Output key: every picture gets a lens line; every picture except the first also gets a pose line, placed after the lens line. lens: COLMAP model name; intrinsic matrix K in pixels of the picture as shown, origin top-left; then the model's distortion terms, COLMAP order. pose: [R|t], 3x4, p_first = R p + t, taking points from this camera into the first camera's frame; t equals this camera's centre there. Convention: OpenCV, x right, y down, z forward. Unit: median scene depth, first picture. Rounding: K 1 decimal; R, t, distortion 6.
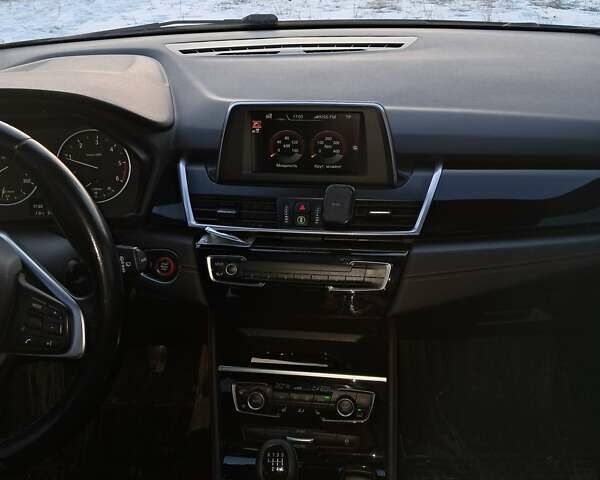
lens RADIAL K [[612.7, 0, 300.0], [0, 612.7, 240.0], [0, 0, 1]] dist [0.271818, -0.964829]
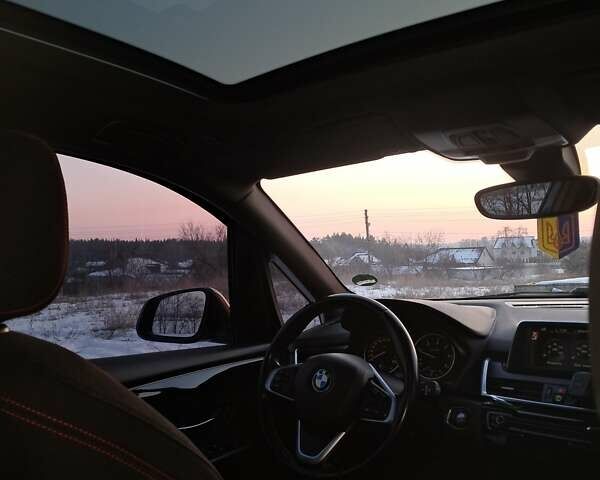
lens RADIAL K [[612.7, 0, 300.0], [0, 612.7, 240.0], [0, 0, 1]] dist [0.271818, -0.964829]
pose [[0.796390, -0.041118, -0.603384, 0.396694], [-0.253629, 0.883008, -0.394930, 0.352673], [0.549031, 0.467554, 0.692790, -0.472285]]
